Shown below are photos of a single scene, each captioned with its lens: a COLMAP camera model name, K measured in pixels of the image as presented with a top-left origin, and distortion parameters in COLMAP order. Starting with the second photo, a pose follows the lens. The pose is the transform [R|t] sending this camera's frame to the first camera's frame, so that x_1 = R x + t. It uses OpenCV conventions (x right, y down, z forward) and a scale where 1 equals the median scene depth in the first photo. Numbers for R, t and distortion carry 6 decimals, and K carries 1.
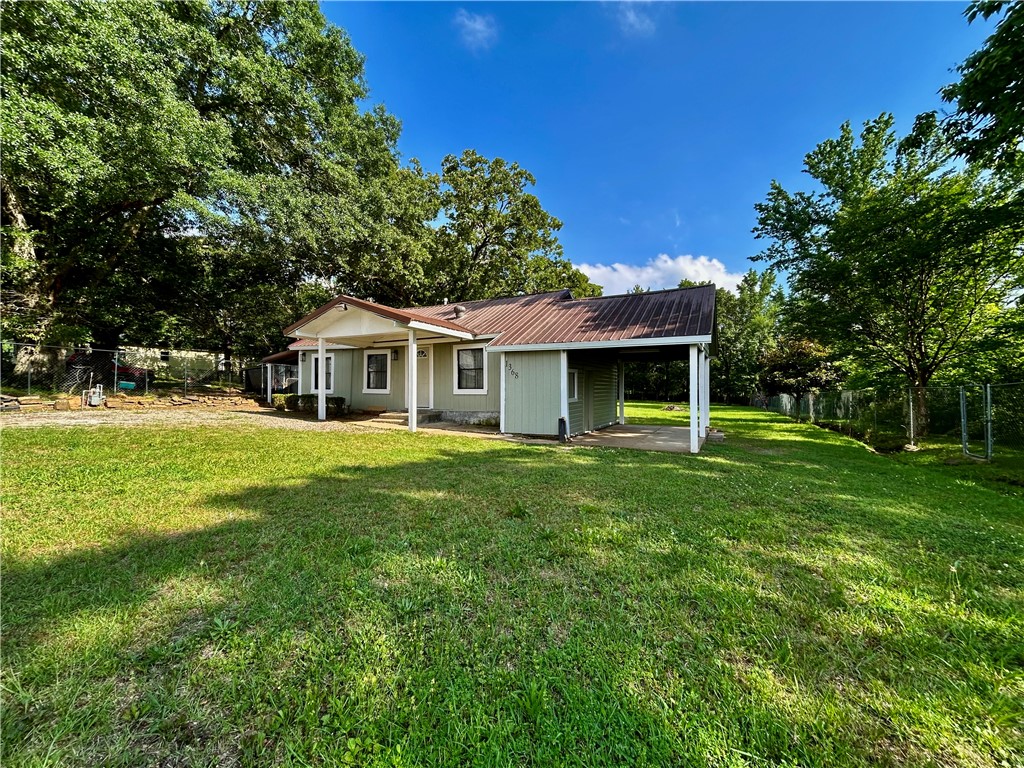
lens RADIAL K [[413.6, 0, 504.7], [0, 413.6, 385.2], [0, 0, 1]] dist [0.000086, -0.000408]
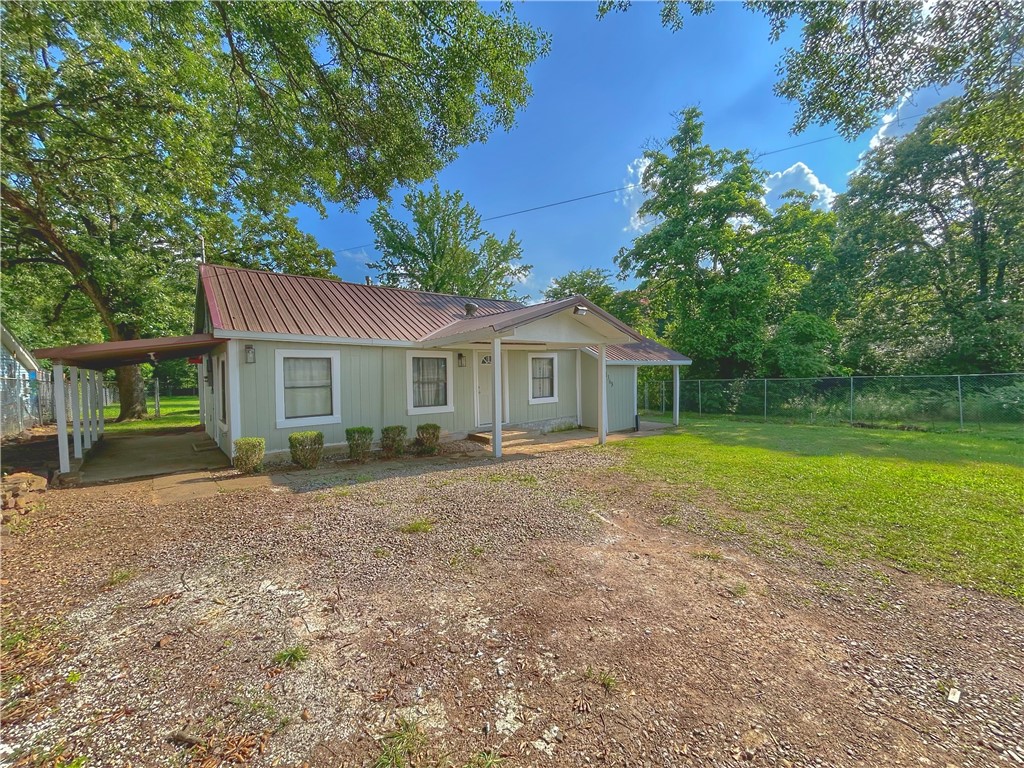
lens RADIAL K [[413.6, 0, 504.7], [0, 413.6, 385.2], [0, 0, 1]] dist [0.000086, -0.000408]
pose [[0.386470, -0.040171, 0.921427, -1.027071], [0.008704, 0.999165, 0.039909, -0.061350], [-0.922261, -0.007404, 0.386497, 0.687665]]
